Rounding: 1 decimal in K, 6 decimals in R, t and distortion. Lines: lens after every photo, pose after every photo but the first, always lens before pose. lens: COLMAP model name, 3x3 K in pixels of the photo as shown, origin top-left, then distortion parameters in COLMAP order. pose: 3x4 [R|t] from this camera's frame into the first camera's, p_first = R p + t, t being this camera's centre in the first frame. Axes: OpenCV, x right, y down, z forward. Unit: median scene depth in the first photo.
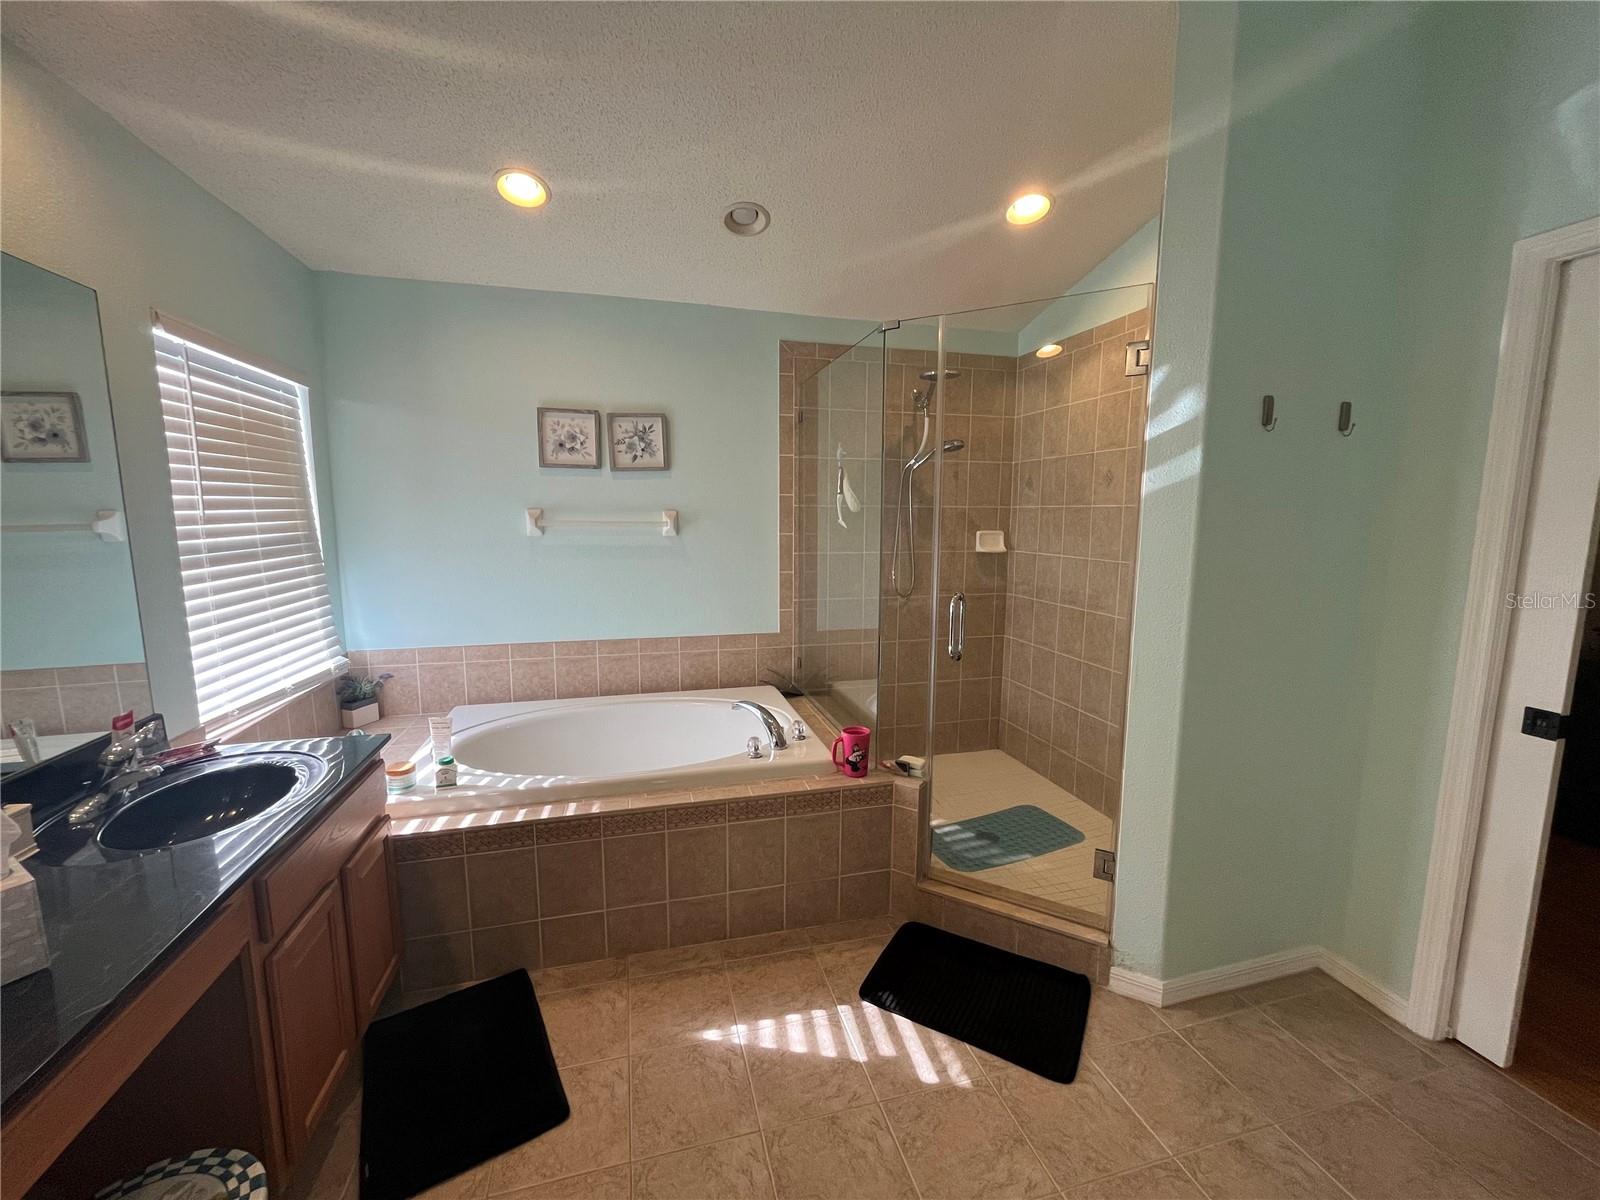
lens RADIAL K [[649.1, 0, 803.0], [0, 649.1, 597.6], [0, 0, 1]] dist [-0.007958, 0.000851]
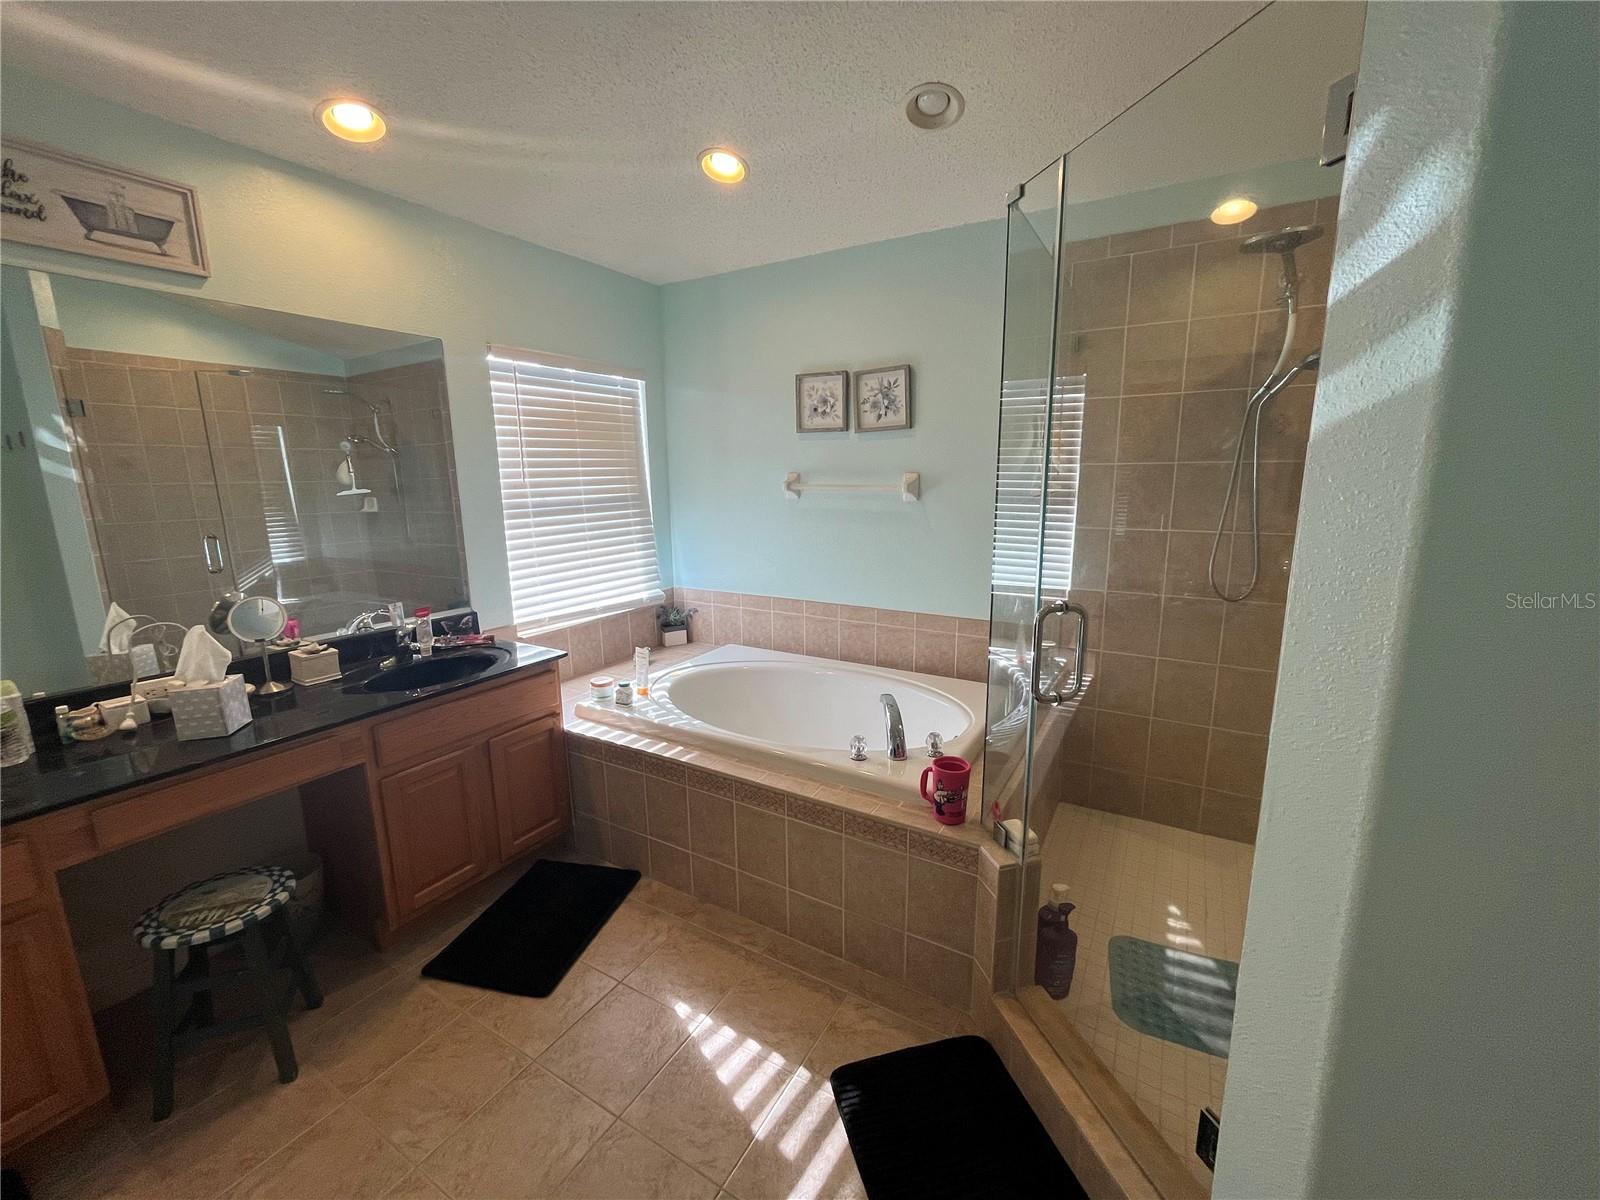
lens RADIAL K [[649.1, 0, 799.6], [0, 649.1, 599.6], [0, 0, 1]] dist [-0.007958, 0.000851]
pose [[0.698161, 0.127227, -0.704546, 0.460929], [-0.081631, 0.991812, 0.098210, -0.047085], [0.711272, -0.011053, 0.702830, 0.331313]]
